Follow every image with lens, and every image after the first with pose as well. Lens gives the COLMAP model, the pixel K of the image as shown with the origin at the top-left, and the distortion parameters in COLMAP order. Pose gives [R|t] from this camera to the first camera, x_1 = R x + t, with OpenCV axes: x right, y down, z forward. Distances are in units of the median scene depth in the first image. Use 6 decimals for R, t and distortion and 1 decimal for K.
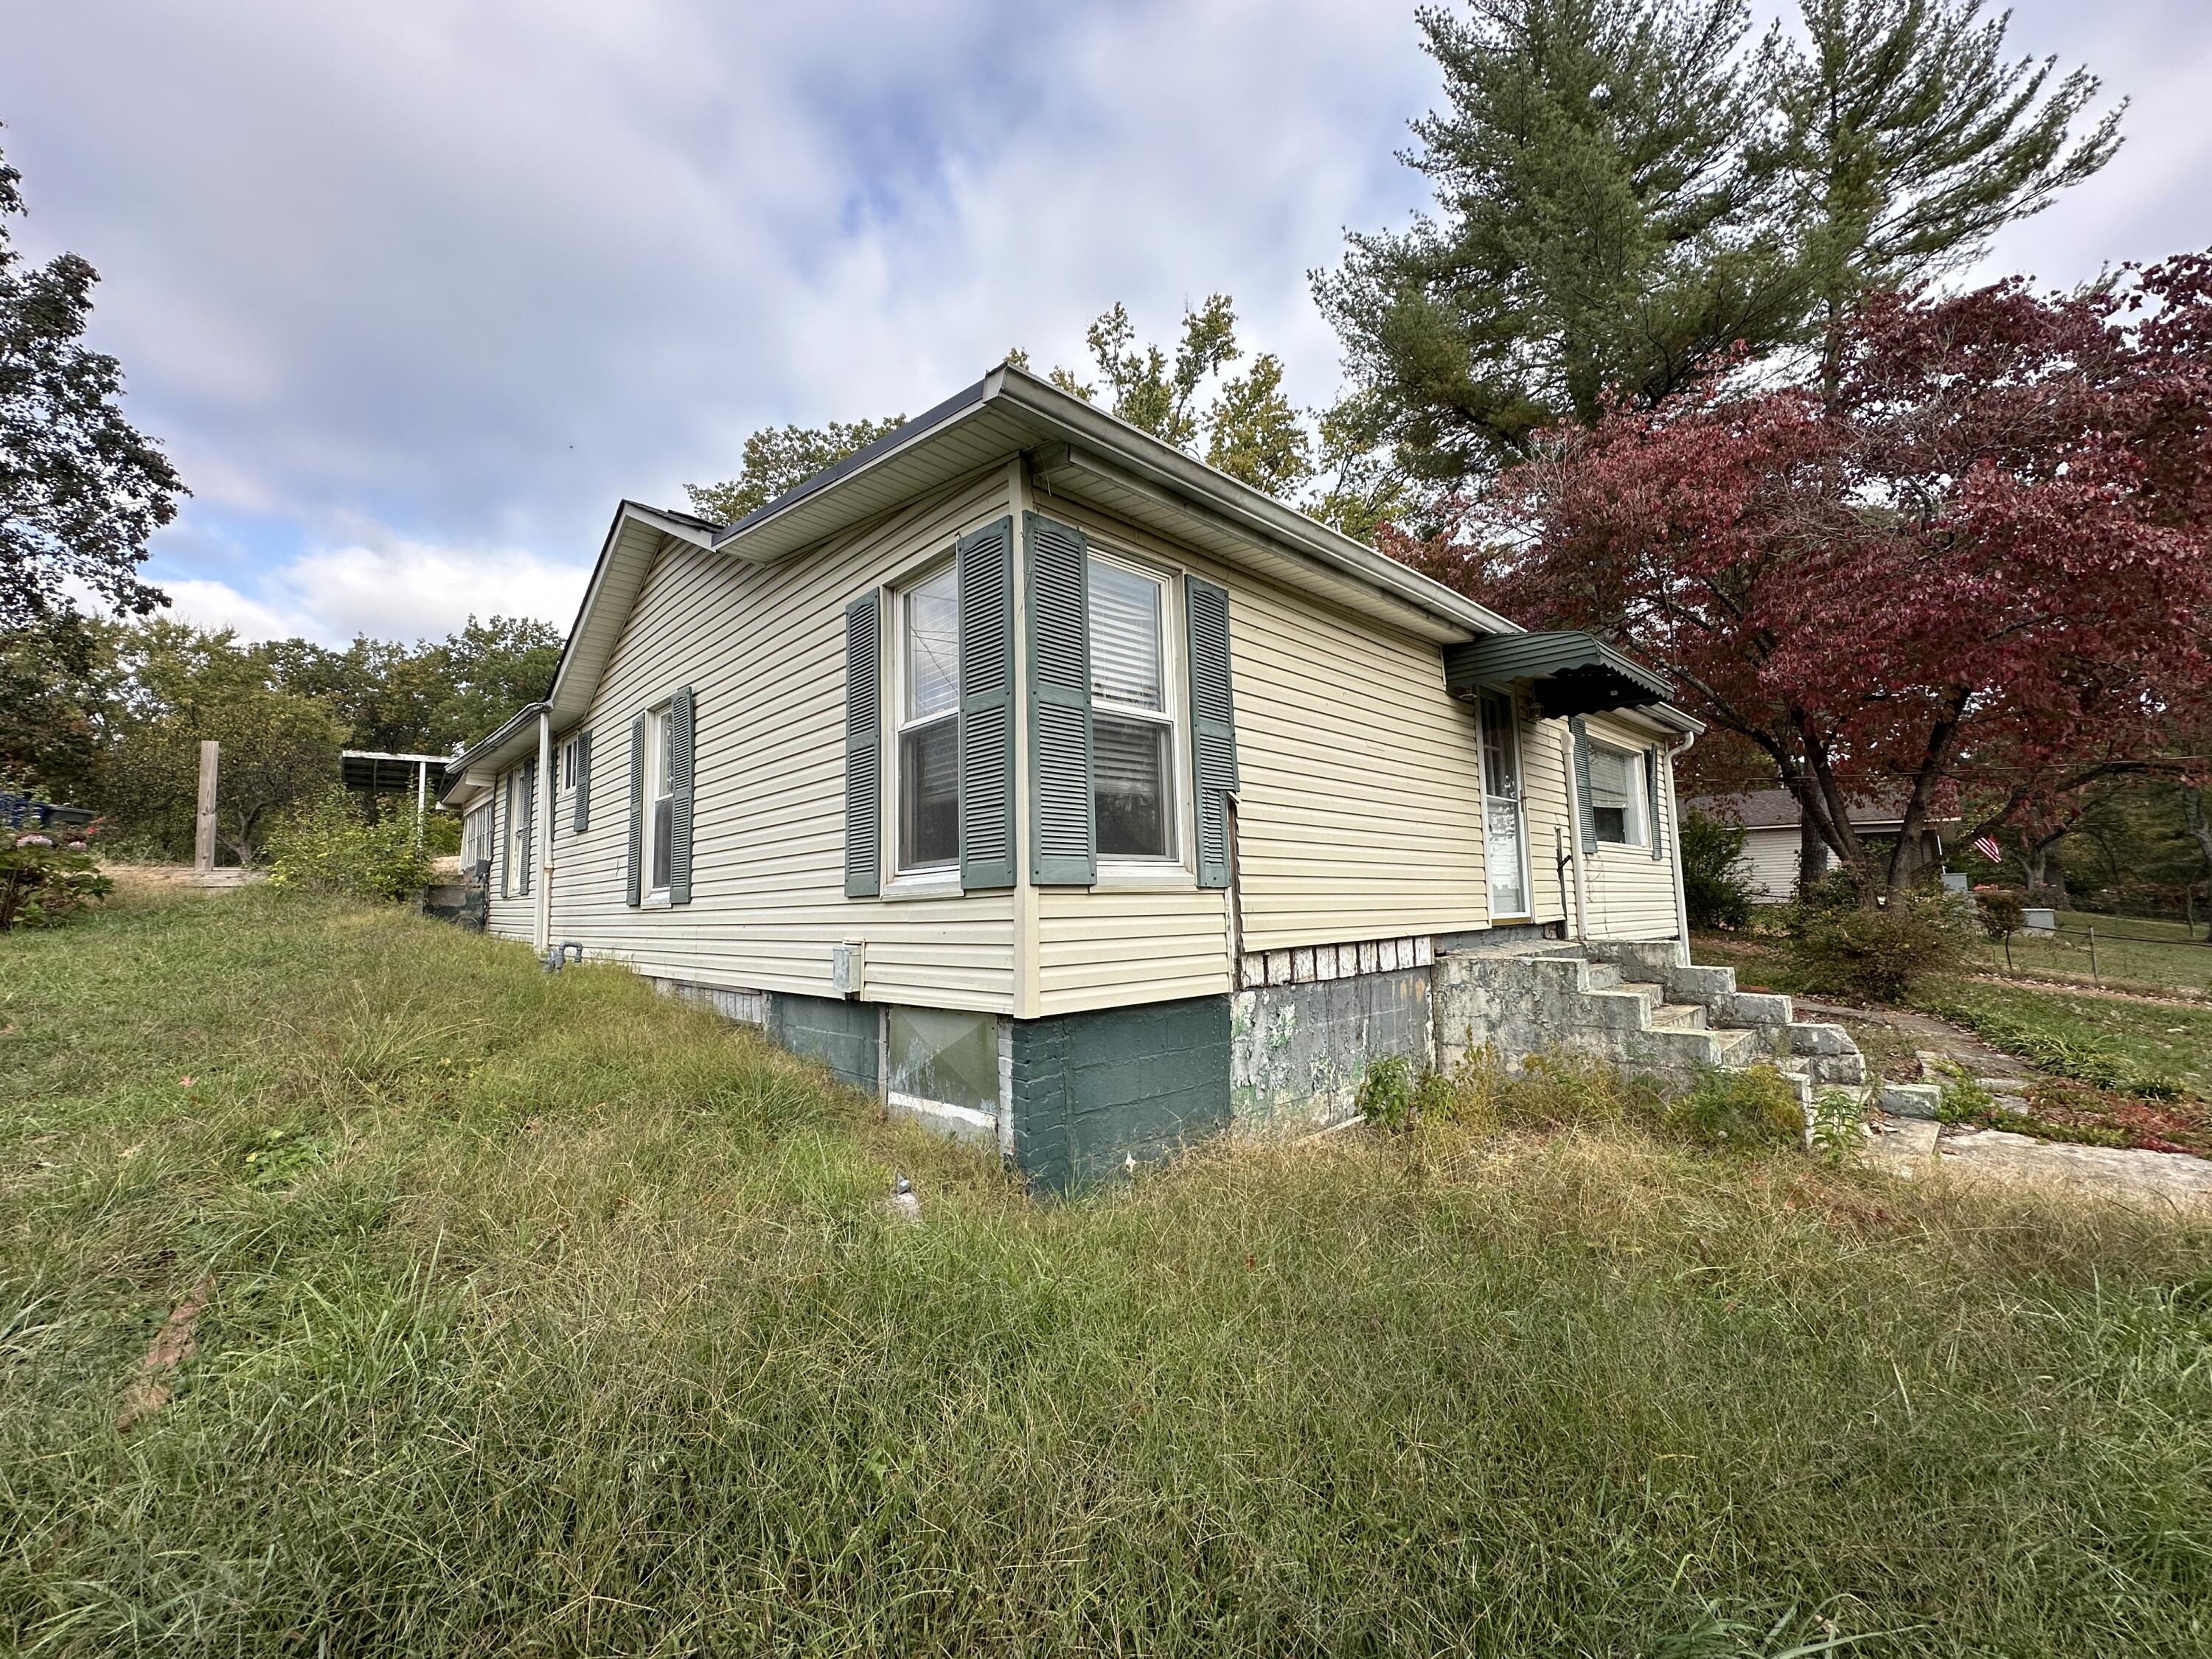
lens RADIAL K [[930.9, 0, 1106.0], [0, 930.9, 829.5], [0, 0, 1]] dist [0.011926, -0.000133]
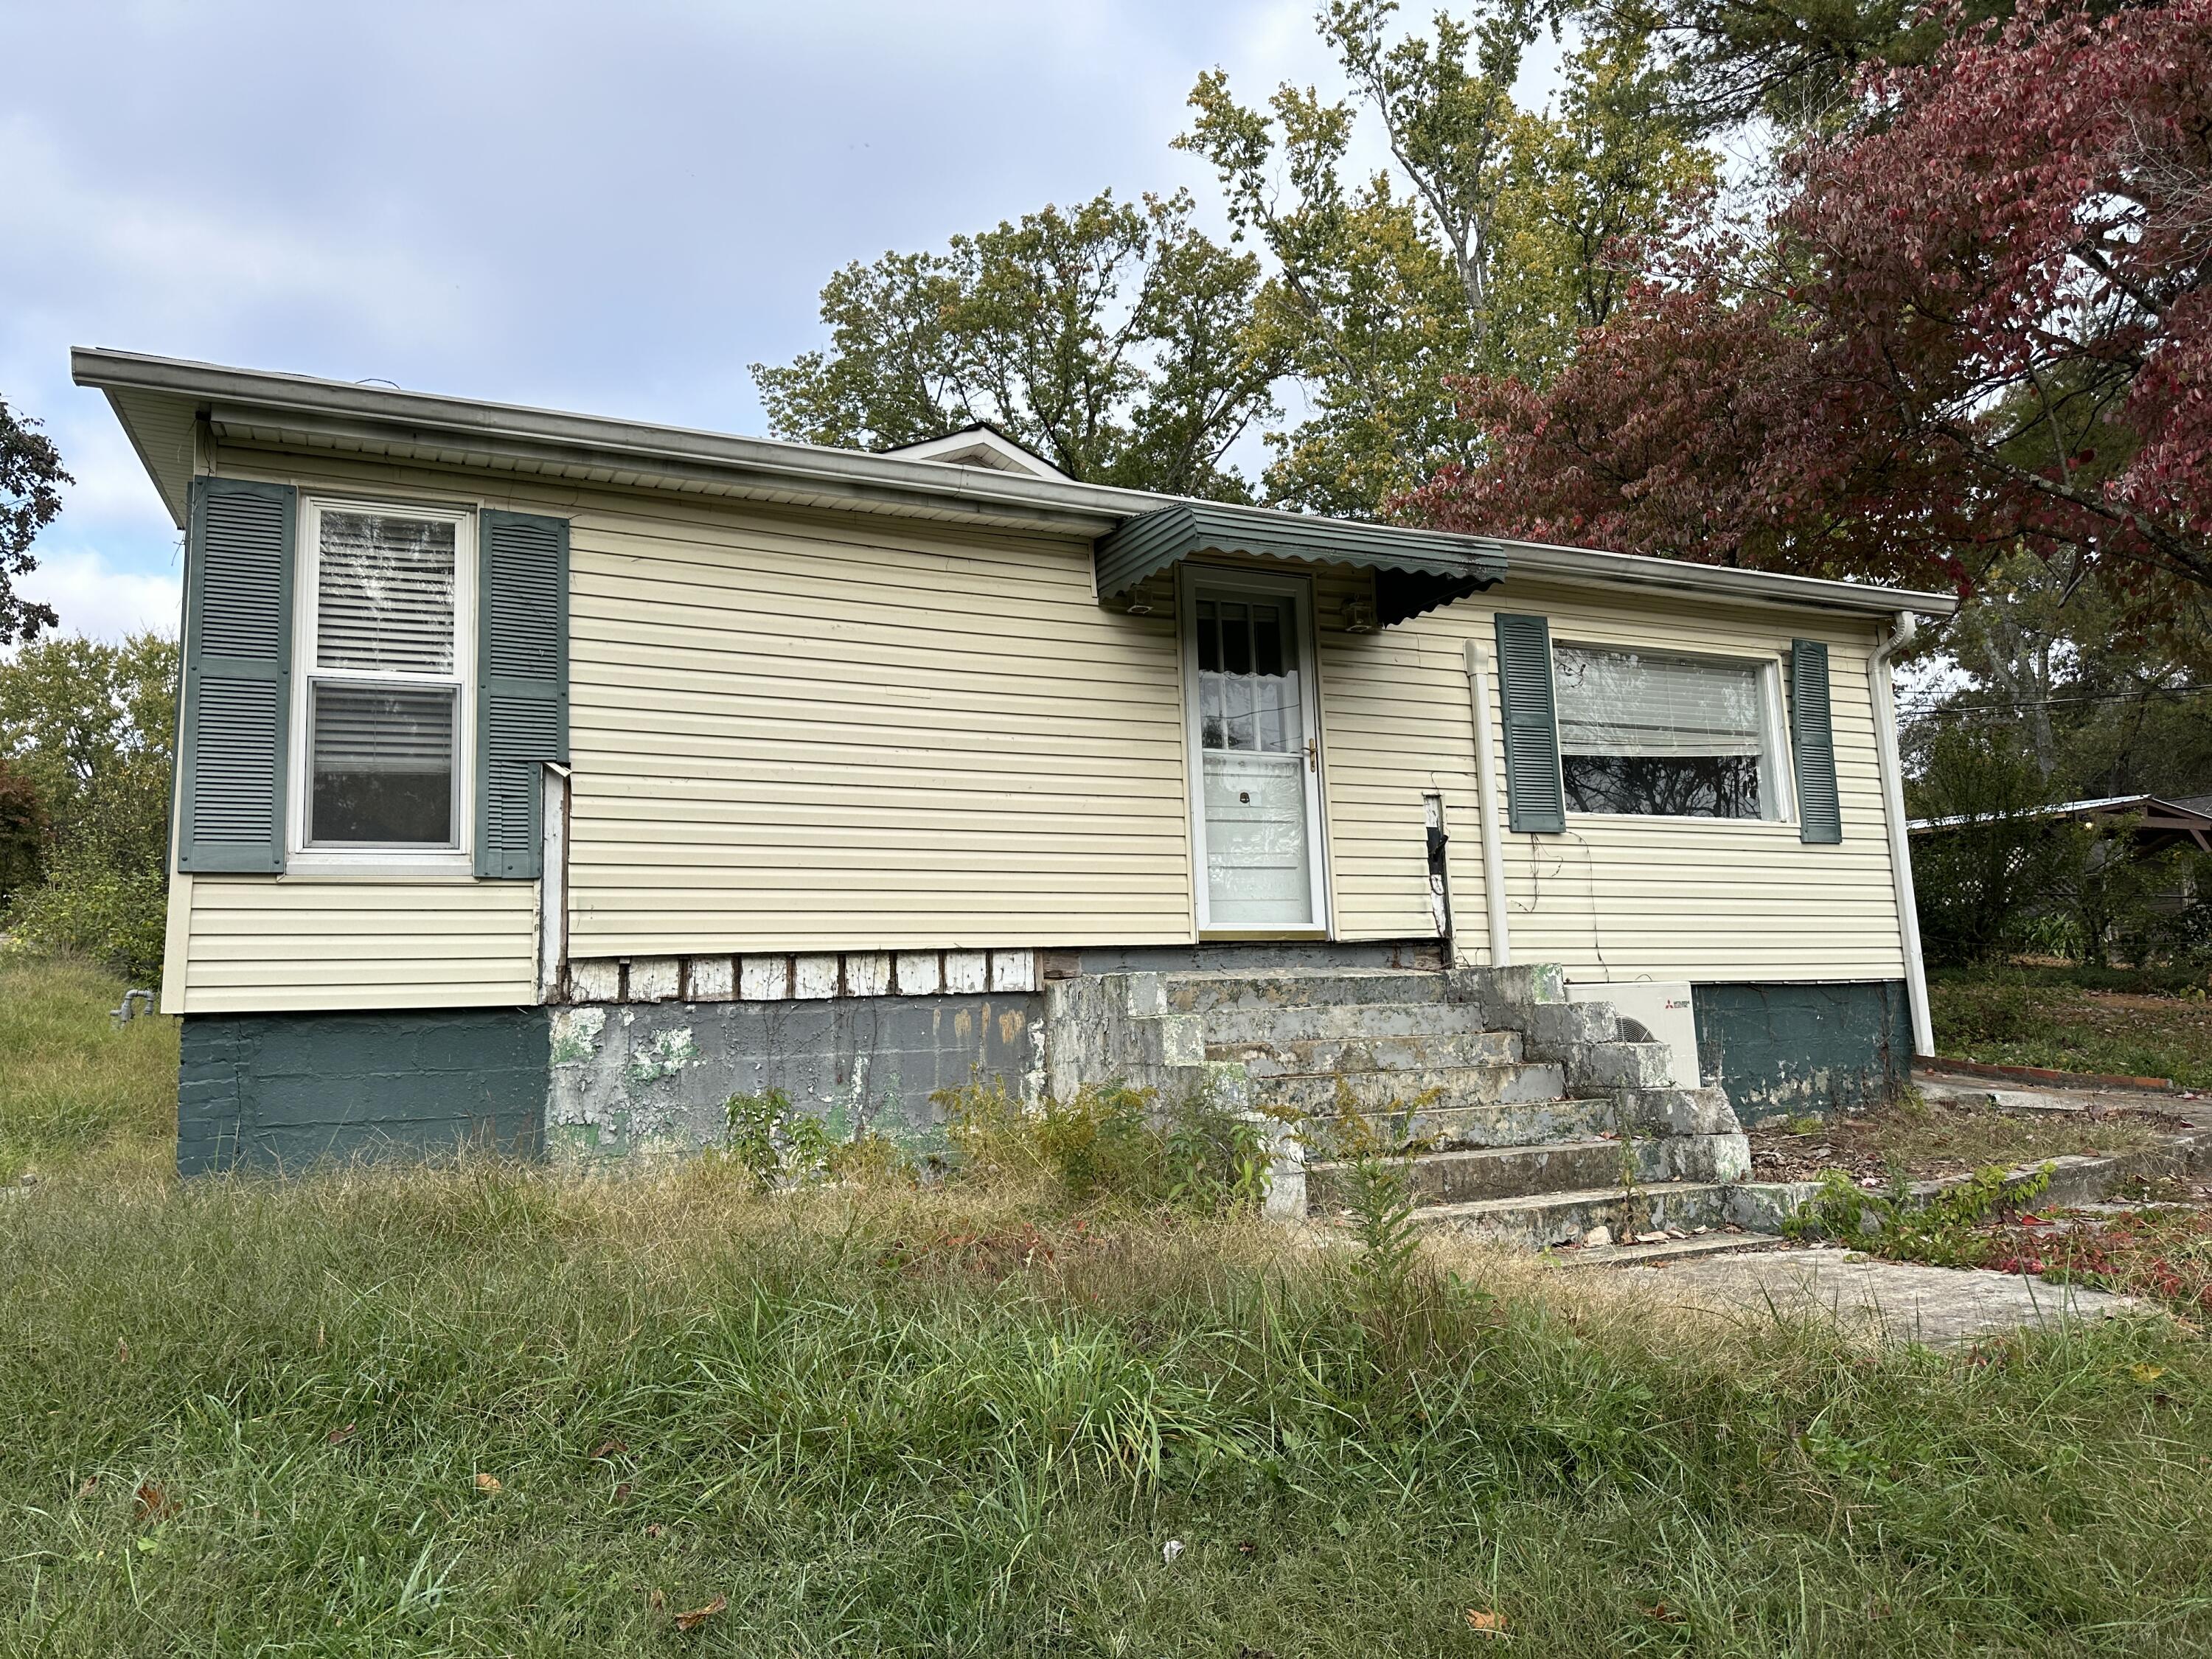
lens RADIAL K [[1633.5, 0, 1070.5], [0, 1633.5, 798.8], [0, 0, 1]] dist [0.142522, -0.209625]
pose [[0.947541, -0.056133, -0.314666, 0.876454], [0.040974, 0.997668, -0.054589, 0.076970], [0.316997, 0.038832, 0.947631, -0.201841]]
